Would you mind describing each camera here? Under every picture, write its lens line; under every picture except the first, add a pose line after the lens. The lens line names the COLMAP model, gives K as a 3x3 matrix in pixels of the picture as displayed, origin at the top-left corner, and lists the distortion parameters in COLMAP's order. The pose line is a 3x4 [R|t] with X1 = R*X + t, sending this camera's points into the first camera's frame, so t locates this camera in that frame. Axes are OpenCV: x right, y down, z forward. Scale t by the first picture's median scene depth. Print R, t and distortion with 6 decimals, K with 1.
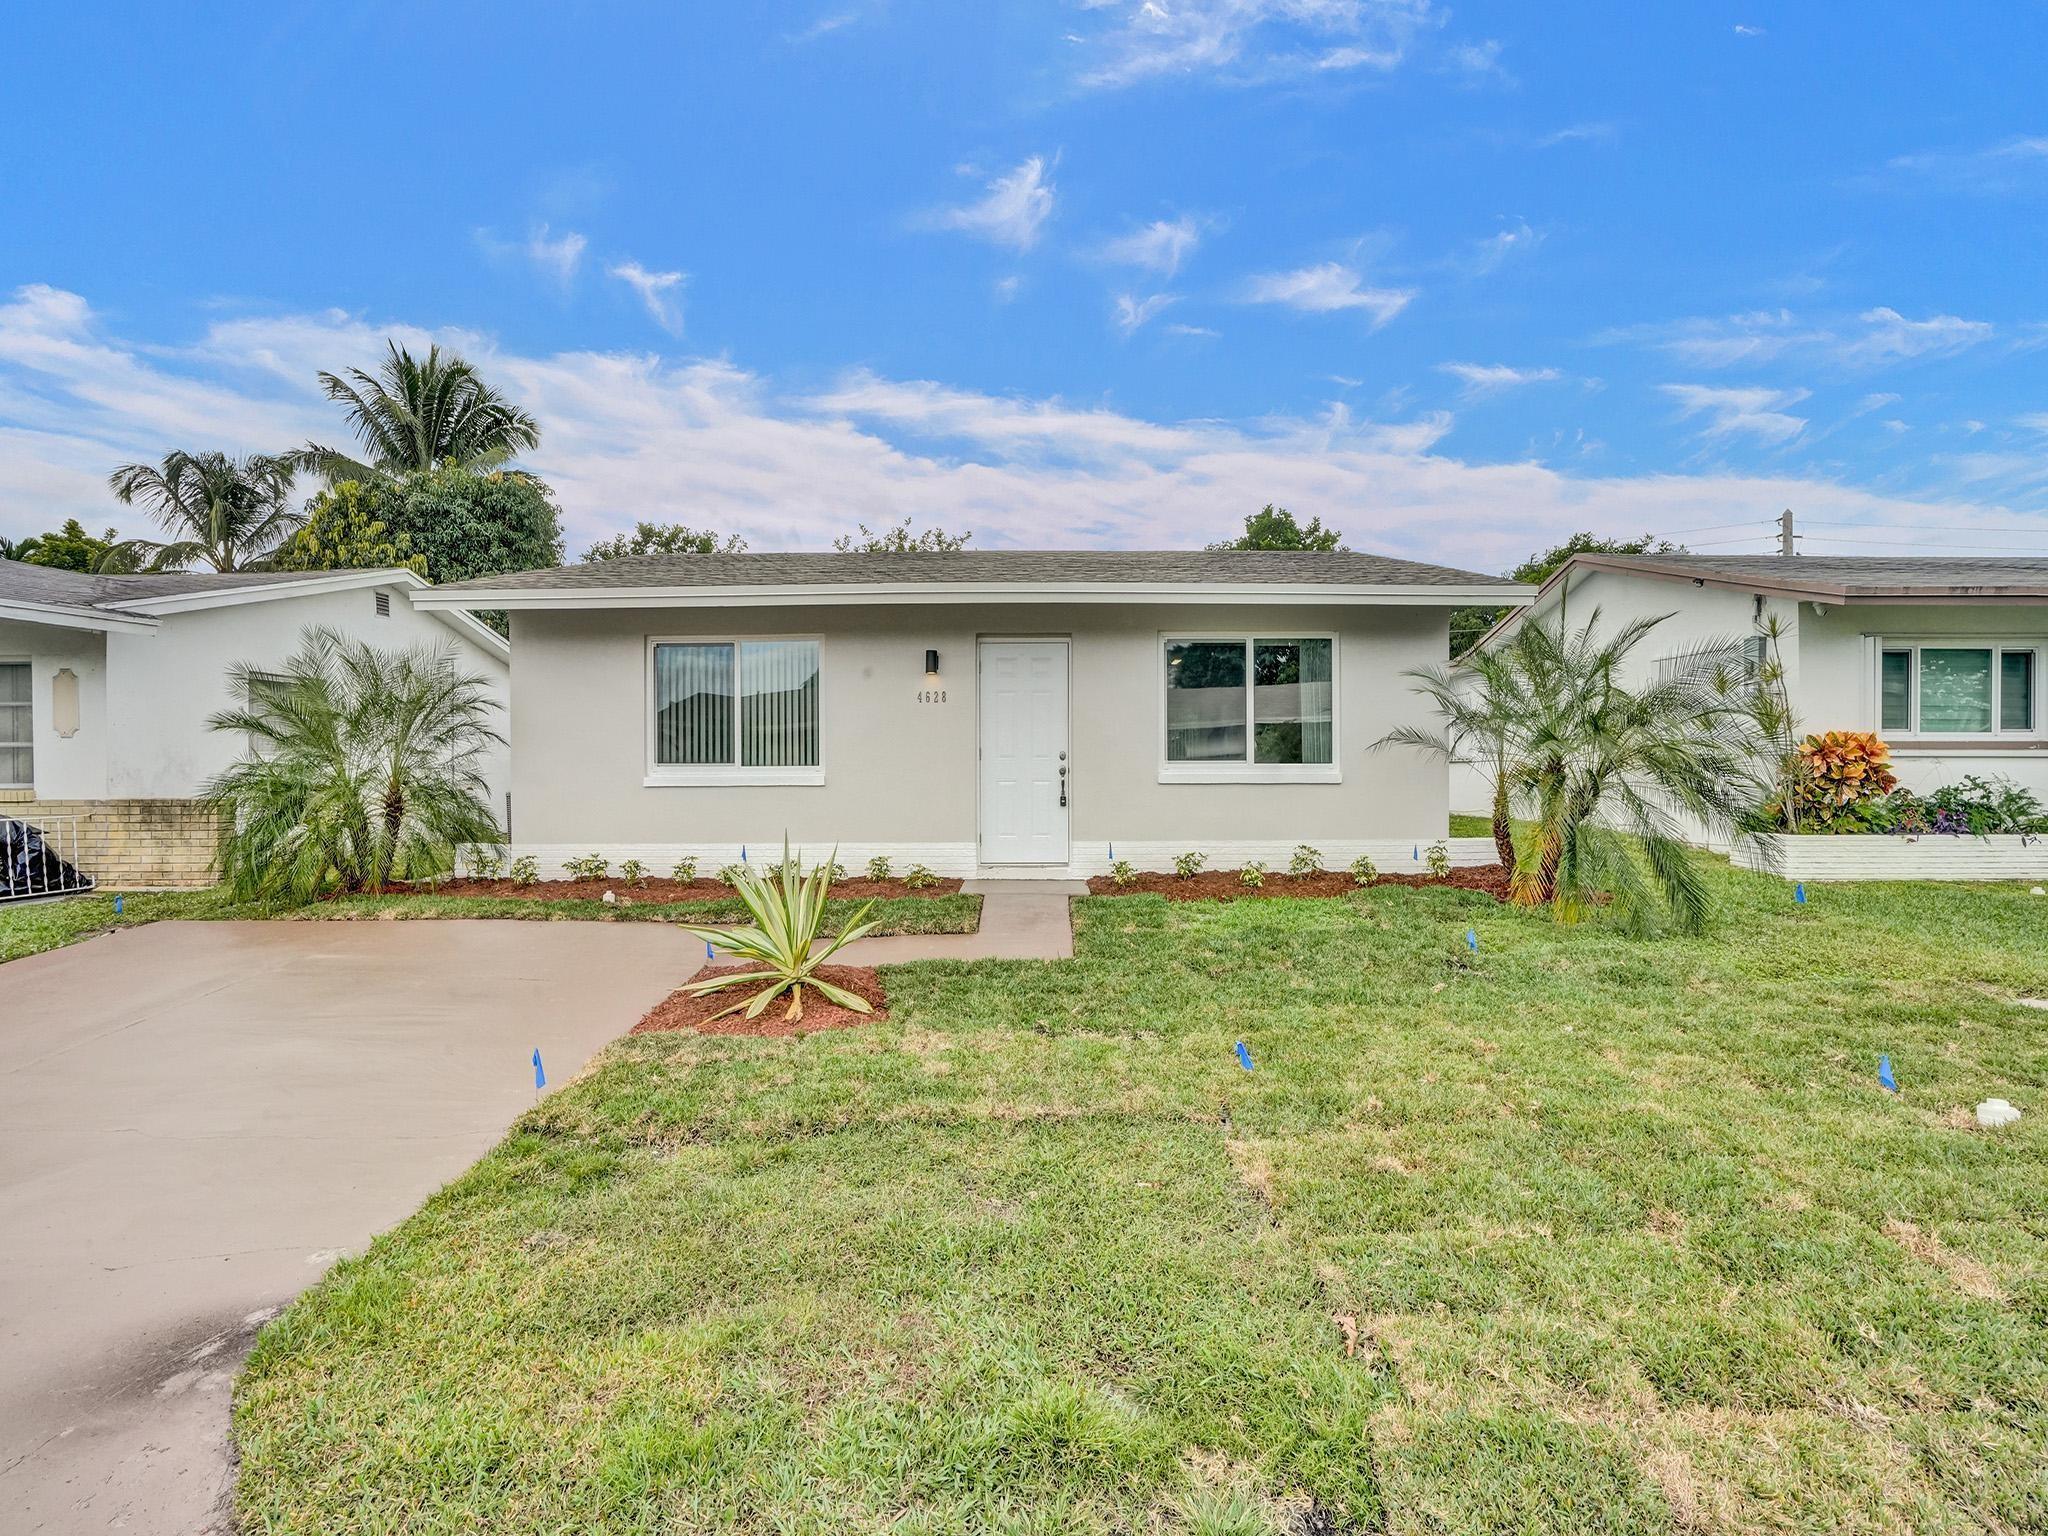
lens RADIAL K [[942.2, 0, 1028.9], [0, 942.2, 767.9], [0, 0, 1]] dist [-0.070710, 0.028164]
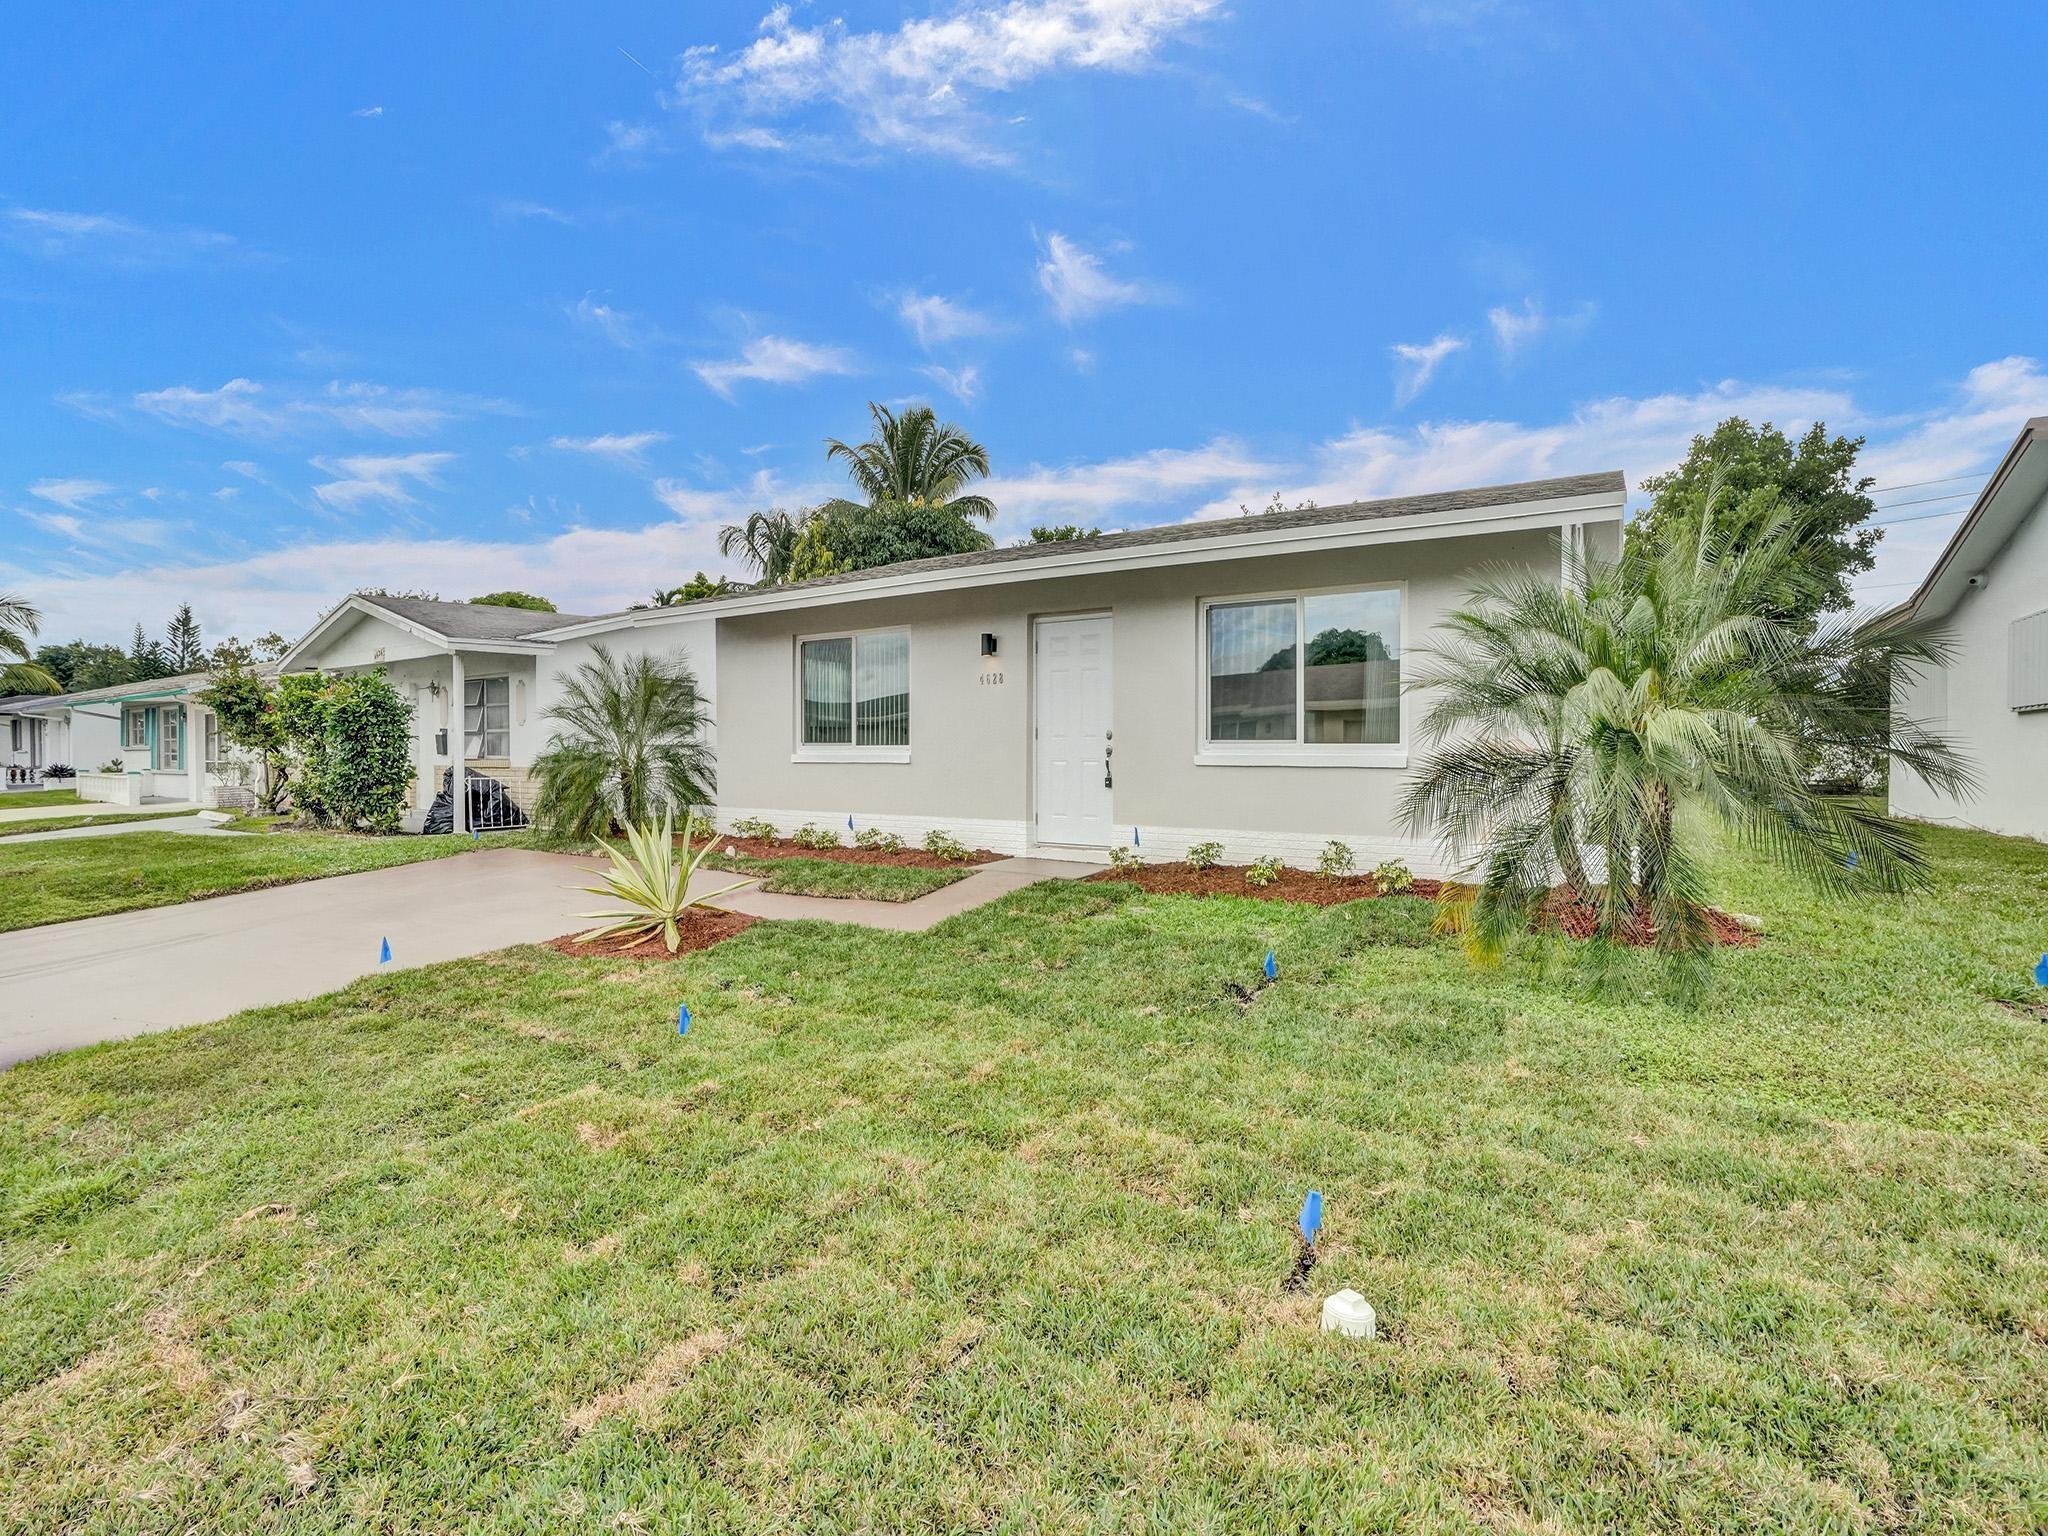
lens RADIAL K [[947.9, 0, 1033.7], [0, 947.9, 767.0], [0, 0, 1]] dist [-0.075537, 0.028368]
pose [[0.849470, 0.014141, -0.527447, 0.480750], [-0.008349, 0.999876, 0.013361, 0.007003], [0.527571, -0.006946, 0.849483, 0.138645]]
